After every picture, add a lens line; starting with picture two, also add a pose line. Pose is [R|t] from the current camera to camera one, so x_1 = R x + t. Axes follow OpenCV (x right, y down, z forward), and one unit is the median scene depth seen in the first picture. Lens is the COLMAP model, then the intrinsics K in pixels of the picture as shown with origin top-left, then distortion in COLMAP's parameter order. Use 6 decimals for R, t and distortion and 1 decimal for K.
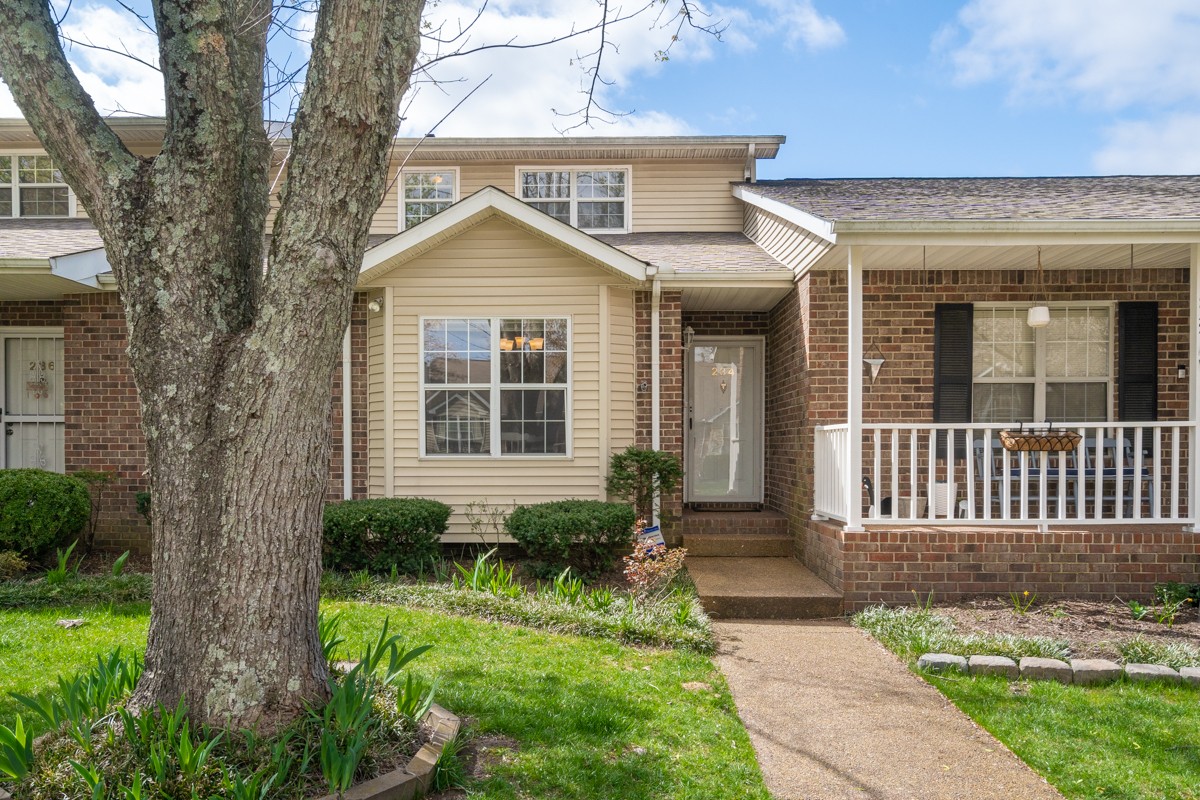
lens RADIAL K [[902.4, 0, 599.8], [0, 902.4, 462.2], [0, 0, 1]] dist [0.006960, 0.001616]
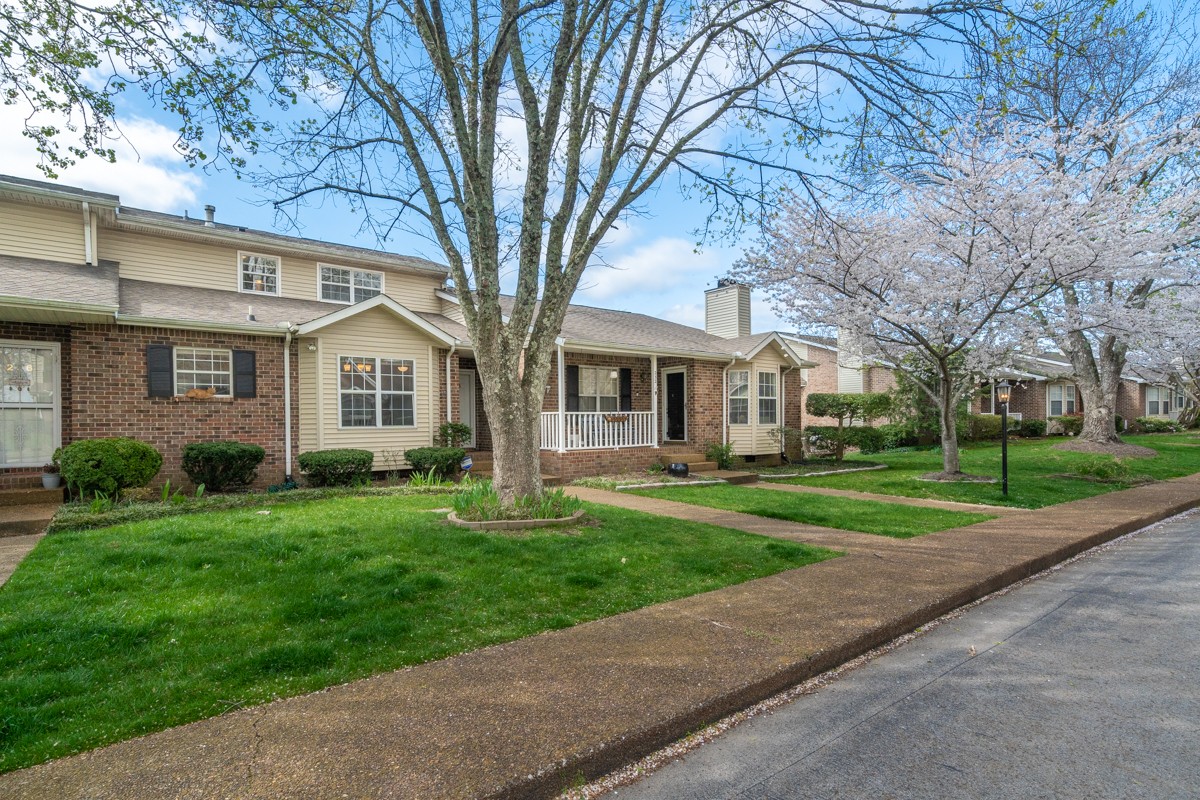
lens RADIAL K [[594.2, 0, 599.5], [0, 594.2, 427.6], [0, 0, 1]] dist [-0.003003, -0.000504]
pose [[0.768822, -0.013213, 0.639326, -0.587948], [0.020818, 0.999774, -0.004373, 0.010397], [-0.639124, 0.016671, 0.768923, -0.321023]]
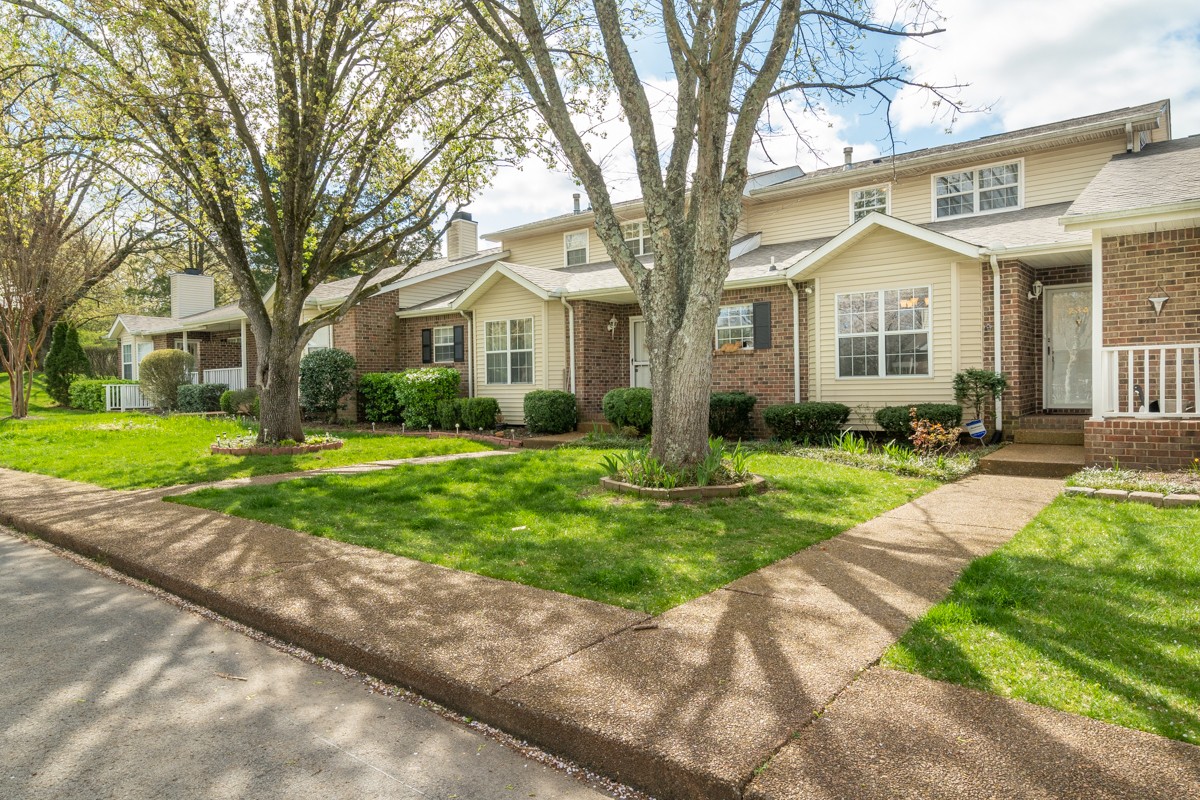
lens RADIAL K [[747.2, 0, 600.0], [0, 747.2, 400.0], [0, 0, 1]] dist [-0.001054, 0.000423]
pose [[0.790868, -0.002679, -0.611981, 0.304719], [0.008465, 0.999943, 0.006562, 0.021781], [0.611929, -0.010371, 0.790845, -0.361541]]
